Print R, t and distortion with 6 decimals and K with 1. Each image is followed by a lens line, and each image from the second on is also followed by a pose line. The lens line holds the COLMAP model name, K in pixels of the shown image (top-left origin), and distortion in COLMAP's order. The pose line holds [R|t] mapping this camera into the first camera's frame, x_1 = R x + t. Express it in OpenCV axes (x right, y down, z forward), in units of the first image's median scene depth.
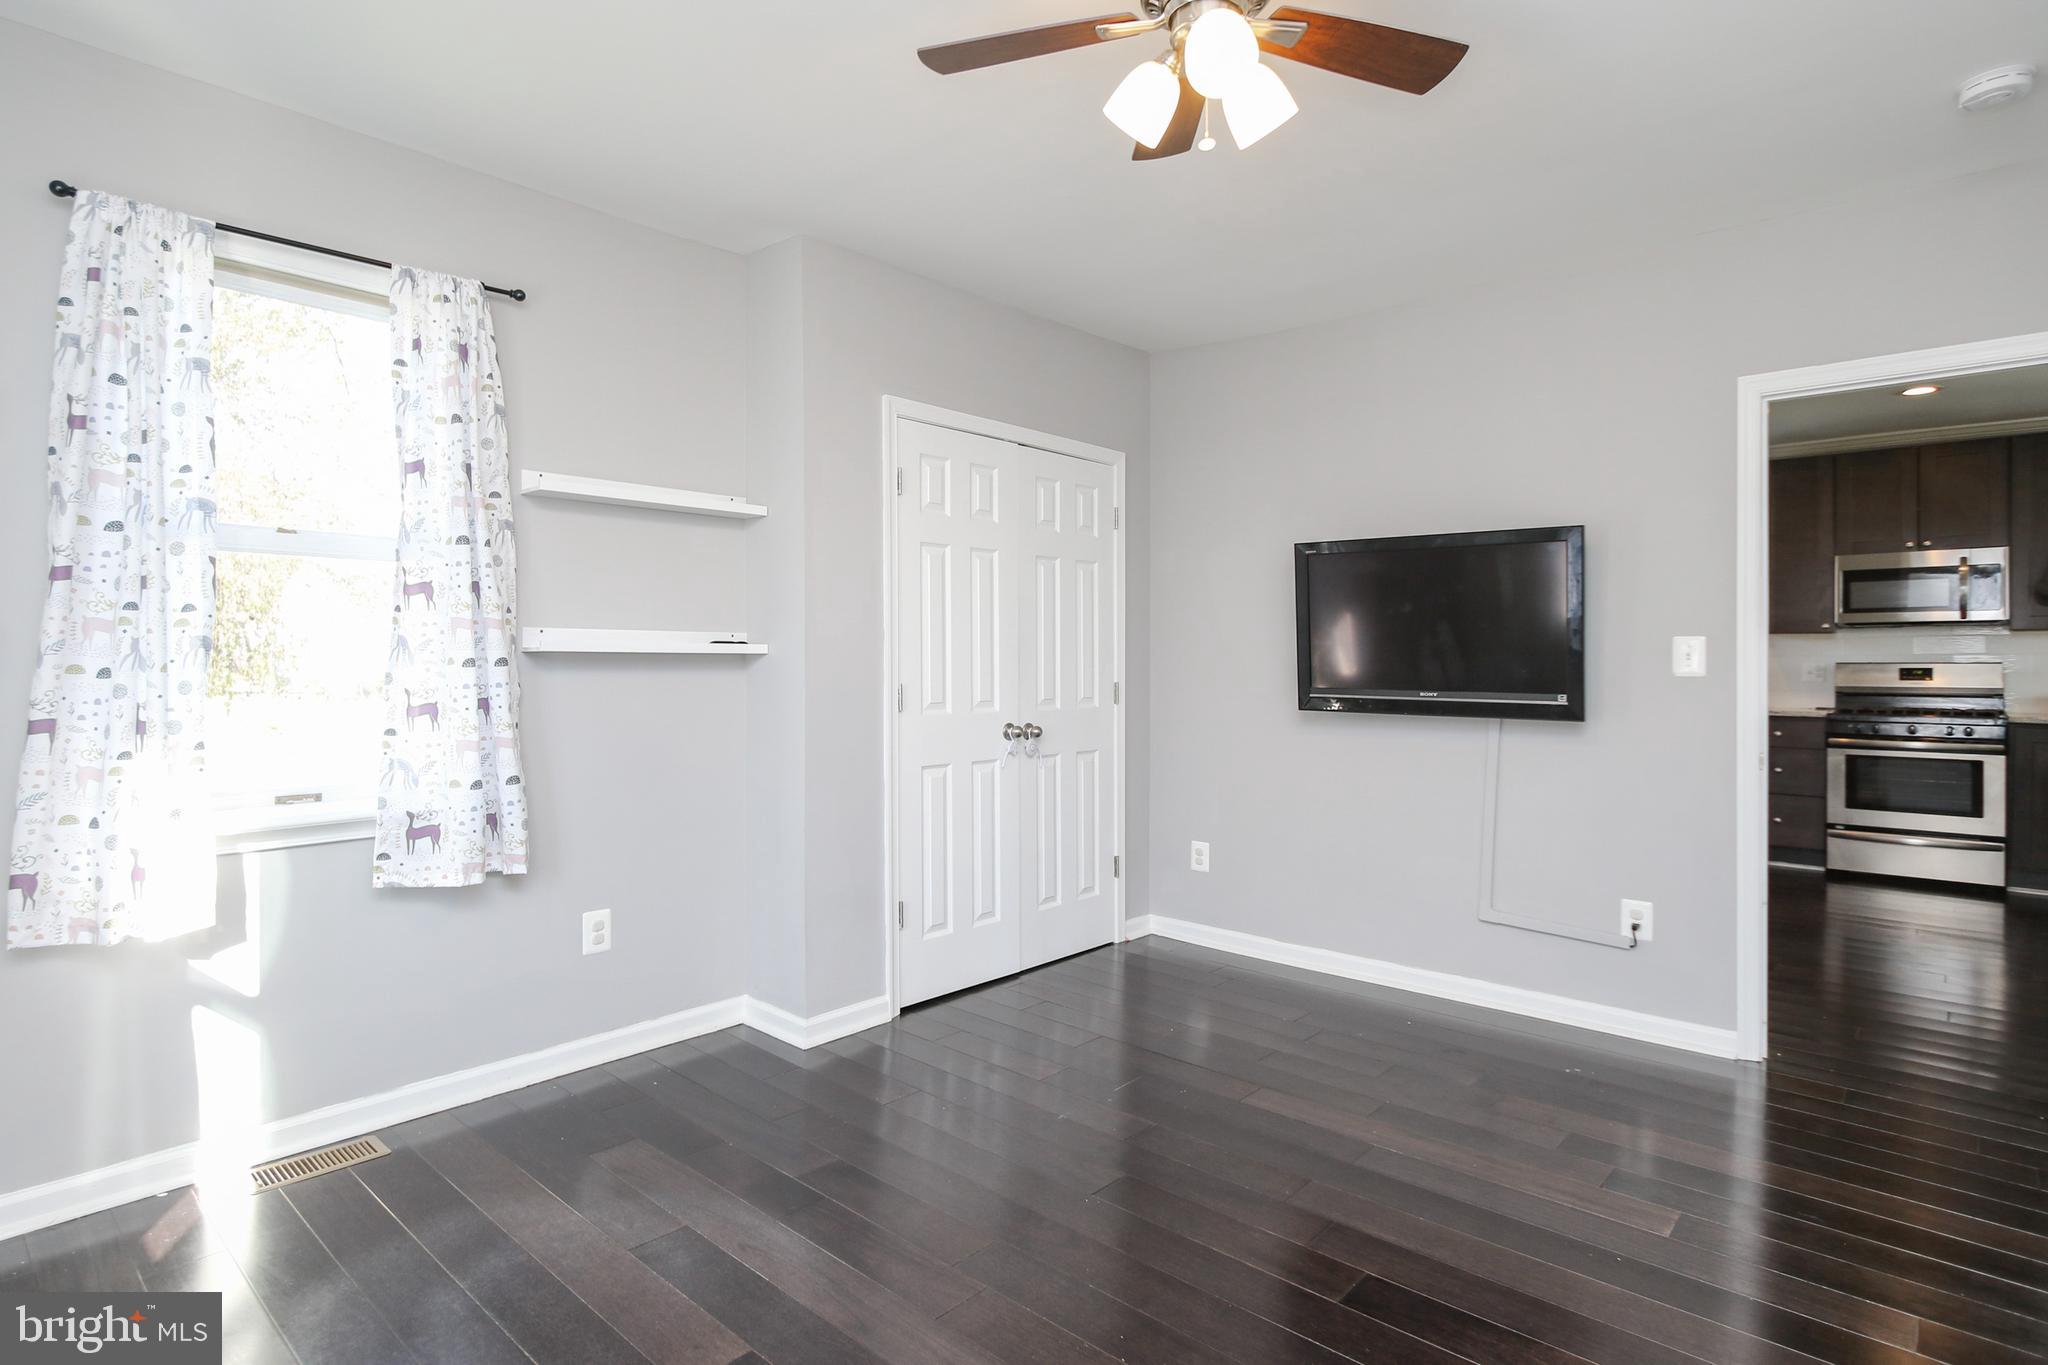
lens RADIAL K [[1070.9, 0, 1022.0], [0, 1070.9, 680.9], [0, 0, 1]] dist [-0.001059, -0.000718]
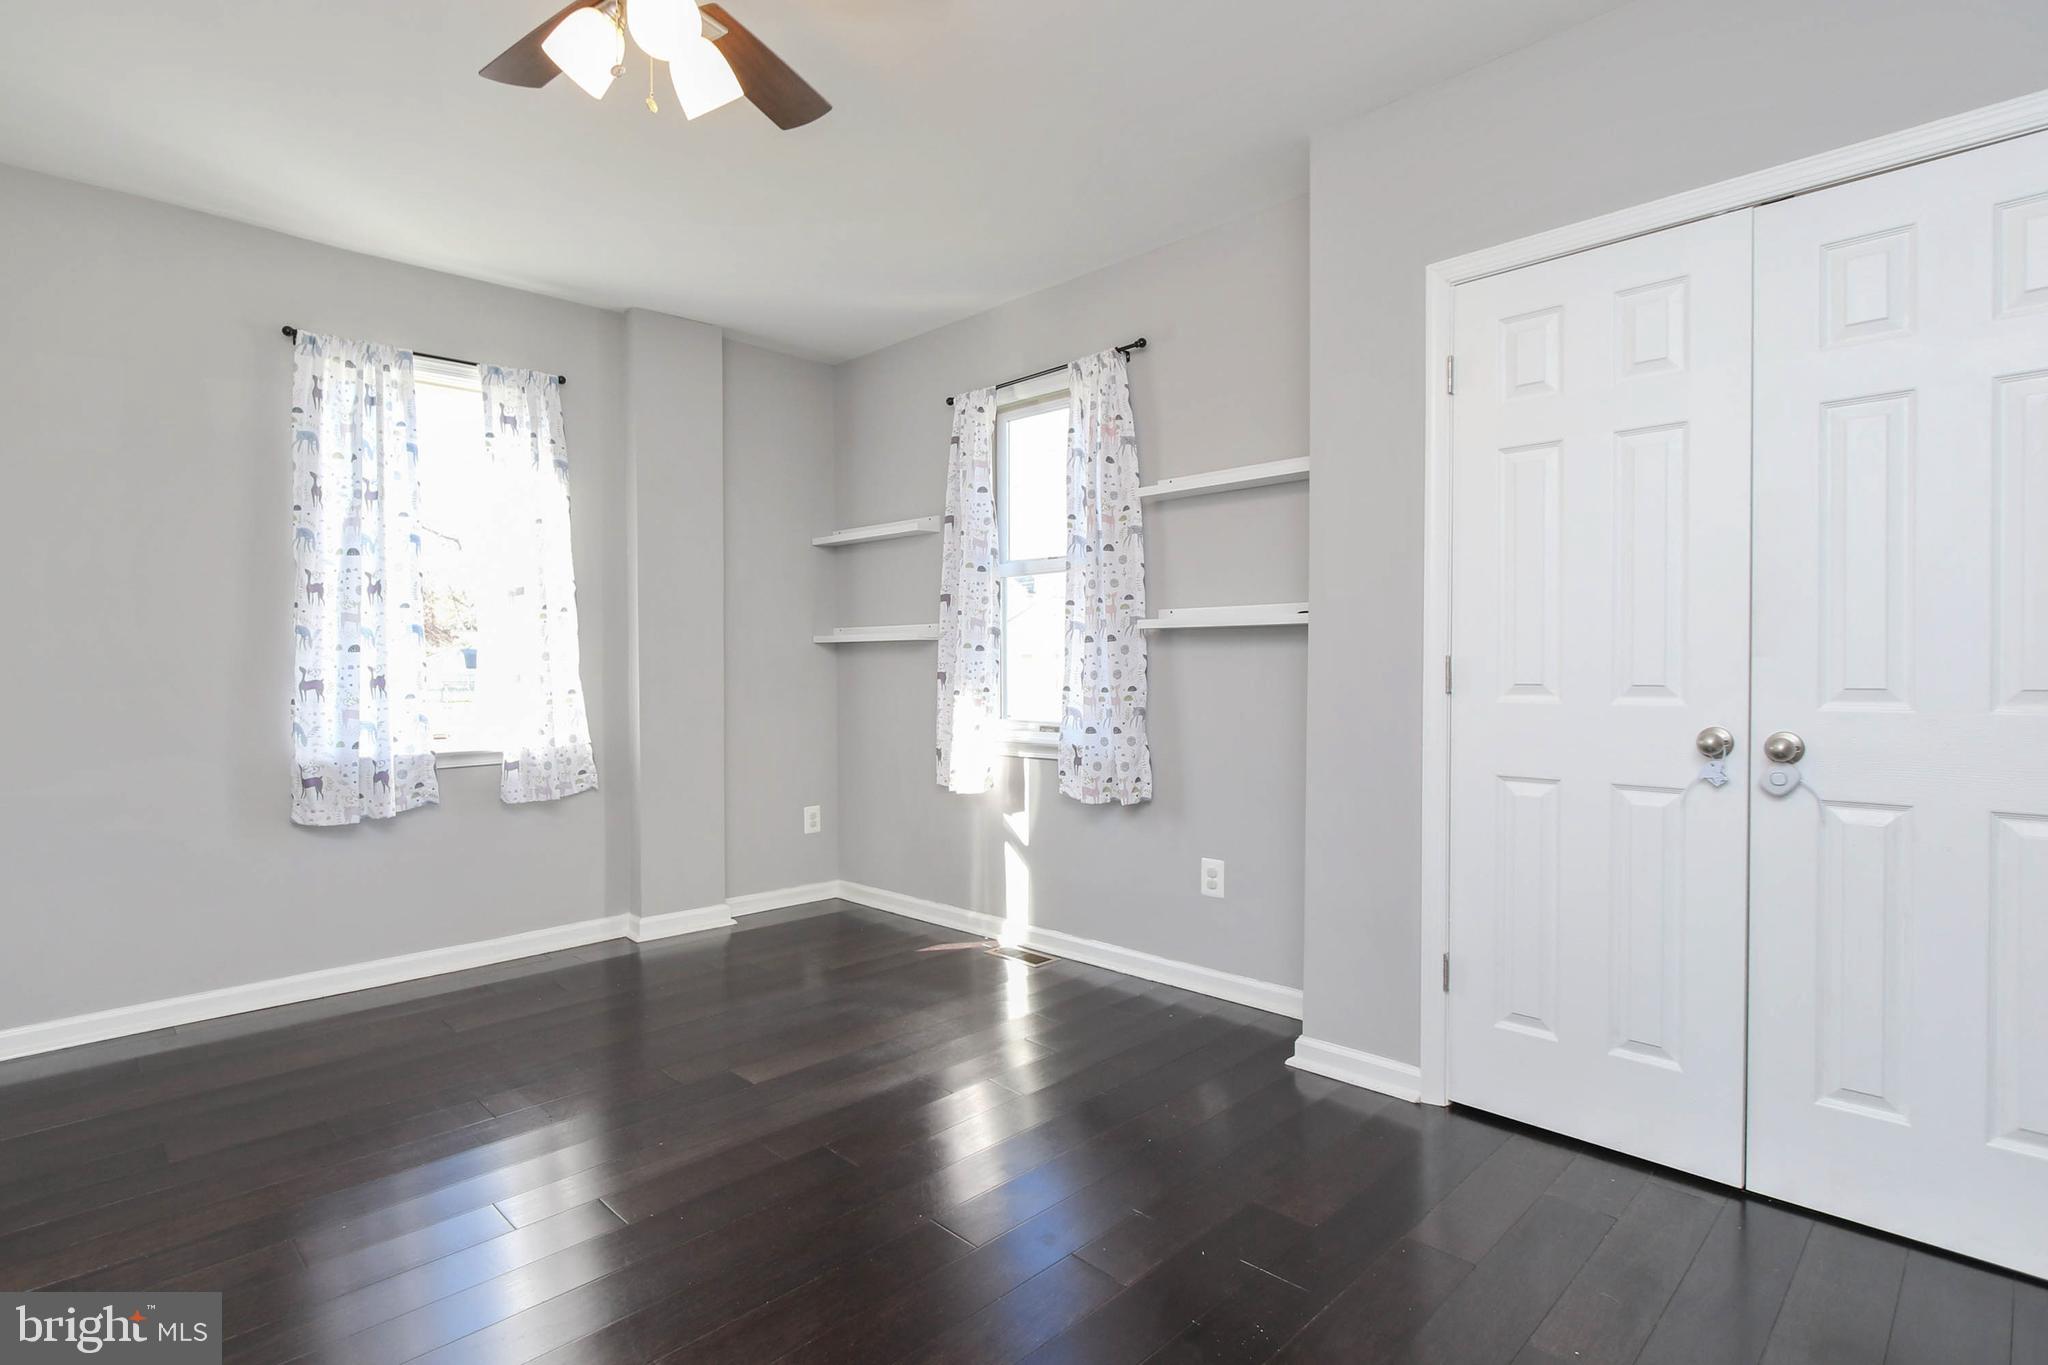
lens RADIAL K [[1044.6, 0, 1023.1], [0, 1044.6, 668.9], [0, 0, 1]] dist [-0.009741, 0.003467]
pose [[-0.048261, 0.015533, -0.998714, 0.839480], [-0.002940, 0.999873, 0.015694, -0.000776], [0.998830, 0.003694, -0.048209, 1.024822]]
